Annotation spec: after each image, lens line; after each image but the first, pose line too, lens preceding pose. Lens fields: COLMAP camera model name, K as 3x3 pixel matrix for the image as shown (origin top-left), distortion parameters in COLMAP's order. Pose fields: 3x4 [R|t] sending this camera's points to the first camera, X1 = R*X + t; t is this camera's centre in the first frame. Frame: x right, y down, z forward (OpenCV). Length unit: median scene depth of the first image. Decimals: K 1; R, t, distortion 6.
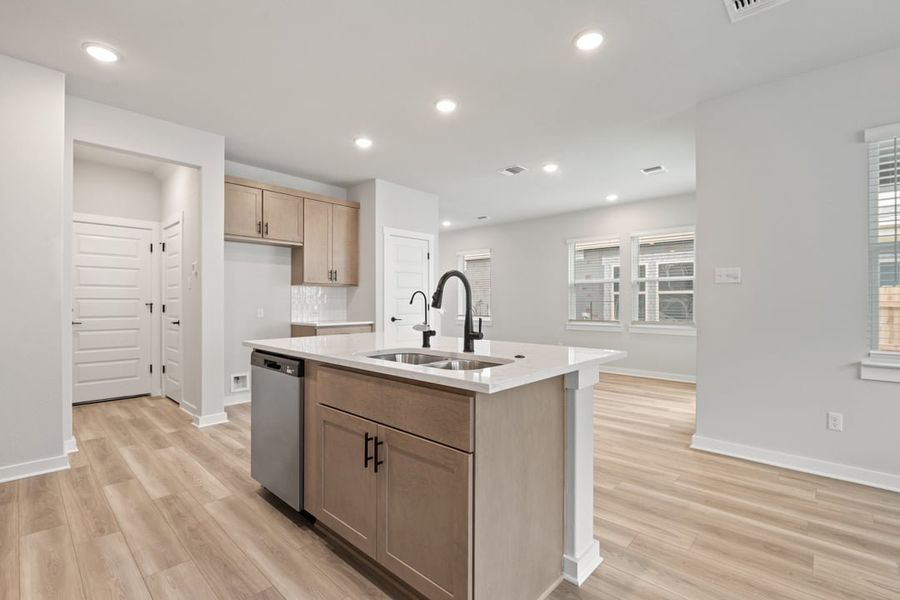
lens RADIAL K [[409.4, 0, 450.2], [0, 409.4, 297.7], [0, 0, 1]] dist [0.000897, -0.004926]
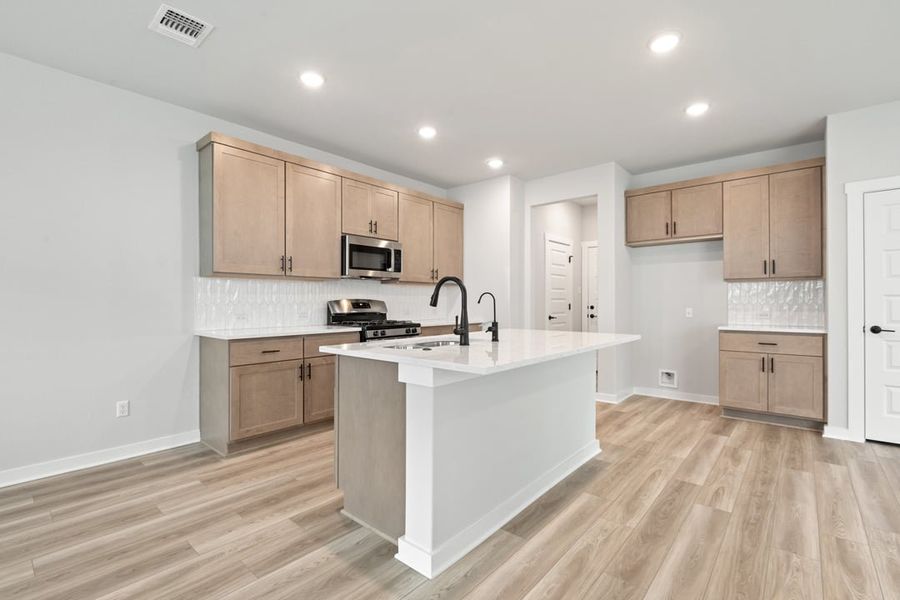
lens RADIAL K [[409.4, 0, 448.2], [0, 409.4, 301.7], [0, 0, 1]] dist [0.000897, -0.004926]
pose [[0.037801, -0.001194, -0.999285, 0.691465], [0.012813, 0.999918, -0.000710, 0.005695], [0.999203, -0.012777, 0.037813, 0.535611]]
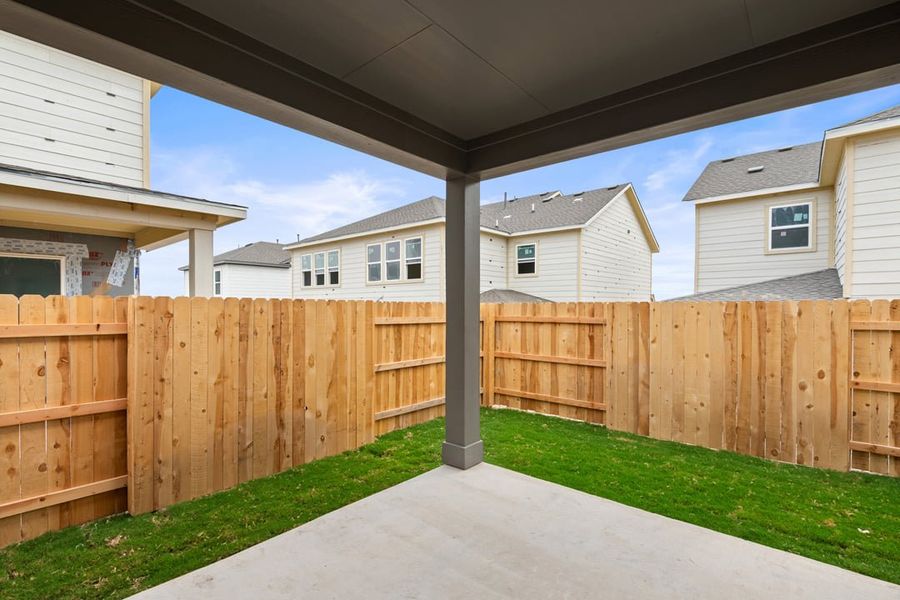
lens RADIAL K [[409.4, 0, 445.0], [0, 409.4, 305.4], [0, 0, 1]] dist [0.000897, -0.004926]
pose [[-0.029715, -0.000414, 0.999558, 0.924040], [-0.005890, 0.999983, 0.000239, -0.035252], [-0.999541, -0.005880, -0.029717, 0.894329]]
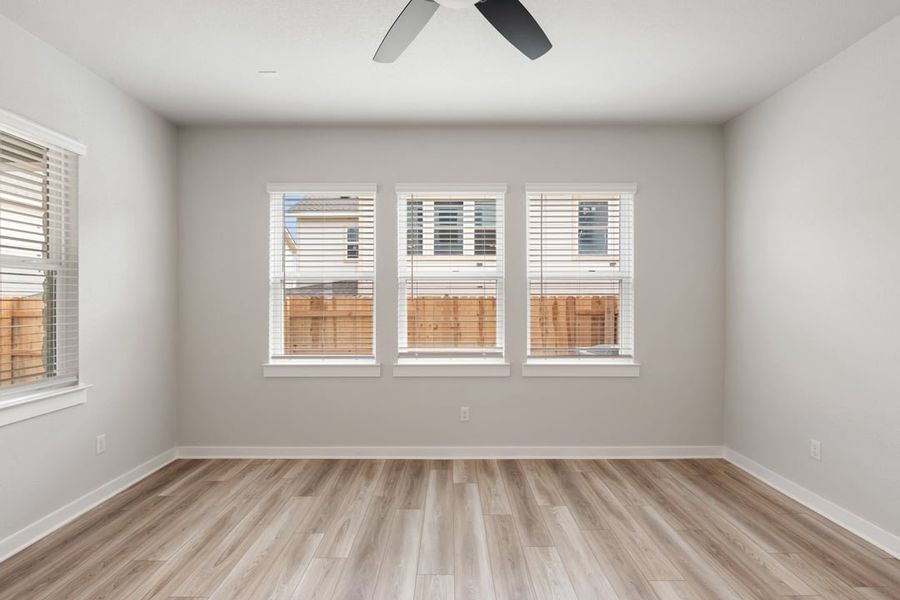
lens RADIAL K [[409.4, 0, 445.8], [0, 409.4, 298.6], [0, 0, 1]] dist [0.000897, -0.004926]
pose [[-0.680094, 0.001939, 0.733122, 0.215976], [-0.007715, 0.999922, -0.009801, -0.037898], [-0.733084, -0.012321, -0.680026, 0.379299]]
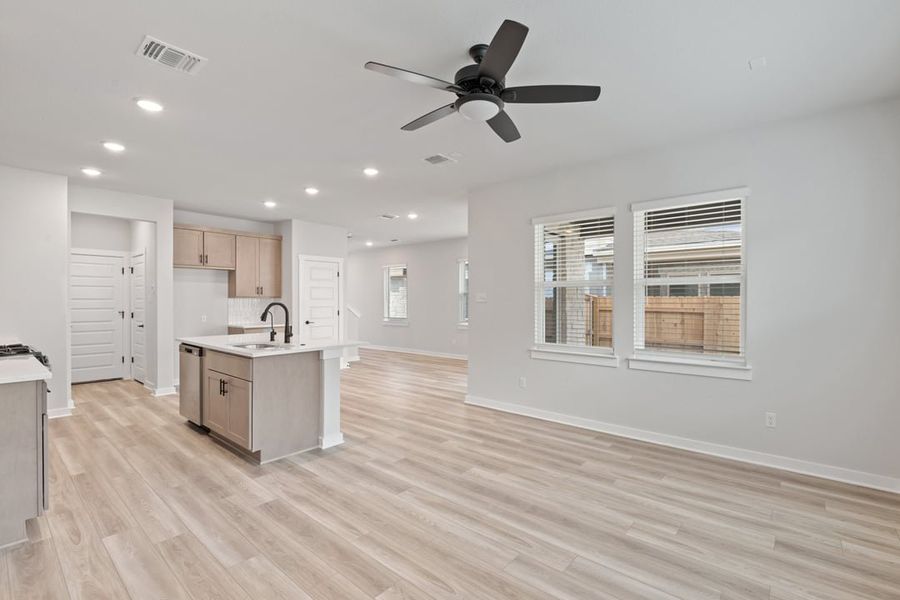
lens RADIAL K [[409.4, 0, 450.0], [0, 409.4, 297.9], [0, 0, 1]] dist [0.000897, -0.004926]
pose [[0.999226, -0.000617, 0.039343, 0.438384], [0.000418, 0.999987, 0.005050, -0.054799], [-0.039346, -0.005030, 0.999213, -0.581754]]
